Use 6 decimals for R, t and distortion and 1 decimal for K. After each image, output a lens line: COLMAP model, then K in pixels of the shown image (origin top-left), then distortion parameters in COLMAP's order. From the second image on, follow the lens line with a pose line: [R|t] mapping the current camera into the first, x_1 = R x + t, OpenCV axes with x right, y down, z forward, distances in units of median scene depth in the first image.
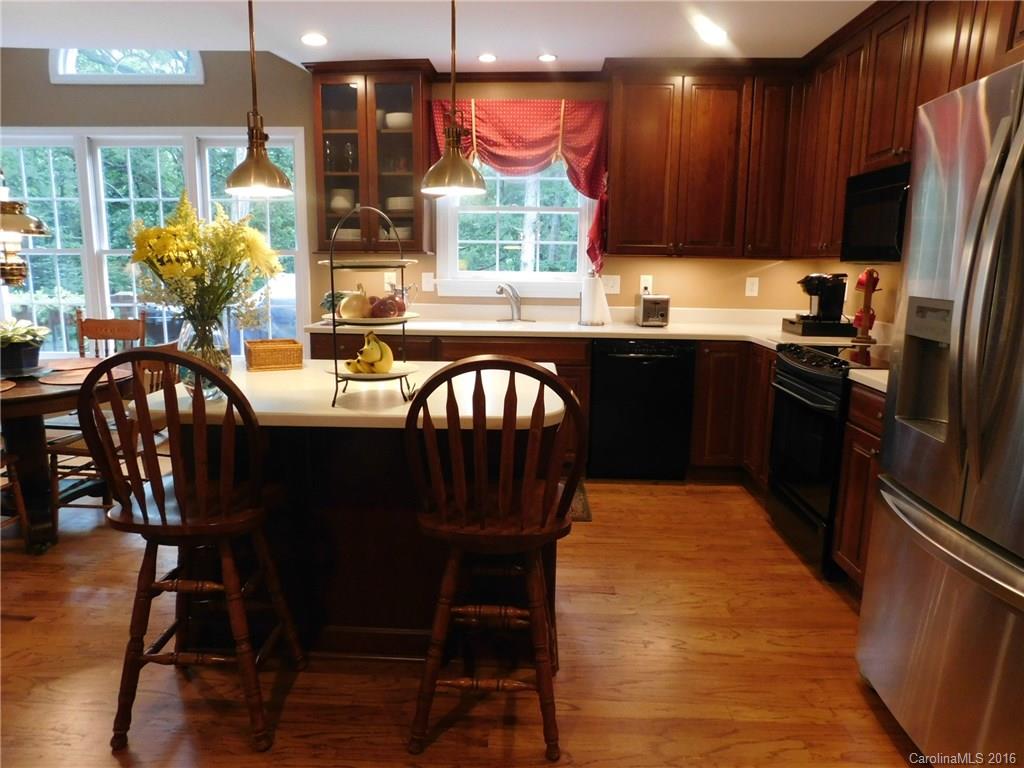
lens RADIAL K [[672.9, 0, 512.0], [0, 672.9, 384.0], [0, 0, 1]] dist [-0.069333, 0.053851]
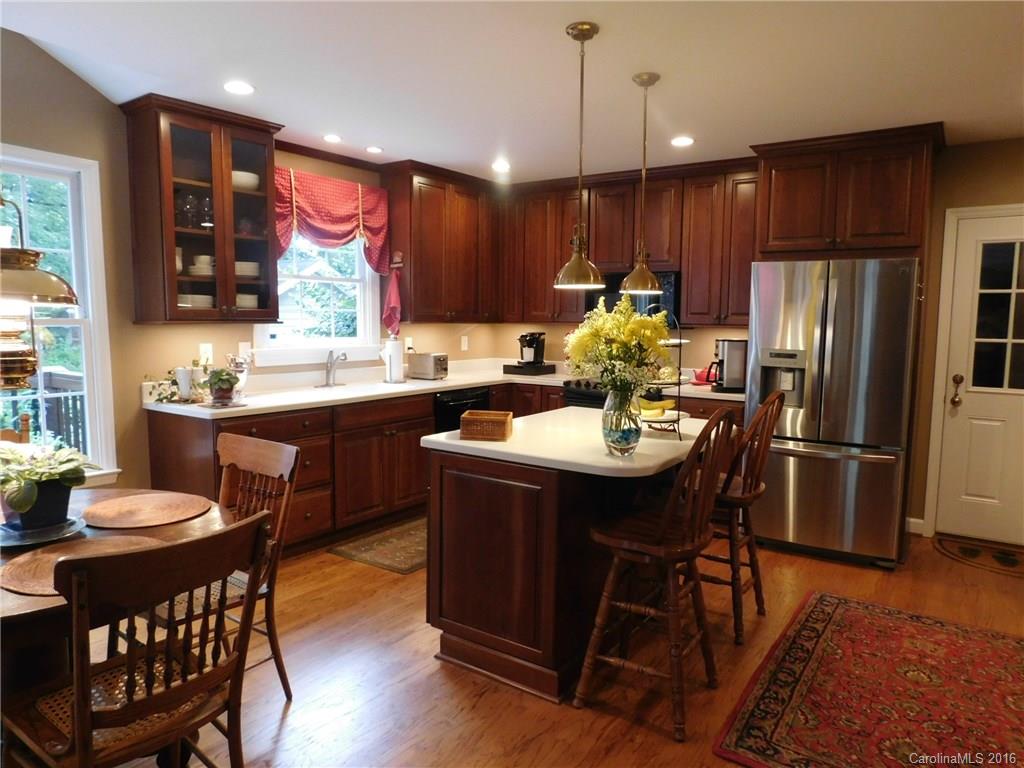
lens RADIAL K [[672.9, 0, 512.0], [0, 672.9, 384.0], [0, 0, 1]] dist [-0.069333, 0.053851]
pose [[0.535609, -0.089322, 0.839729, -0.749094], [0.152044, 0.988340, 0.008150, -0.065948], [-0.830666, 0.123310, 0.542945, 0.221781]]
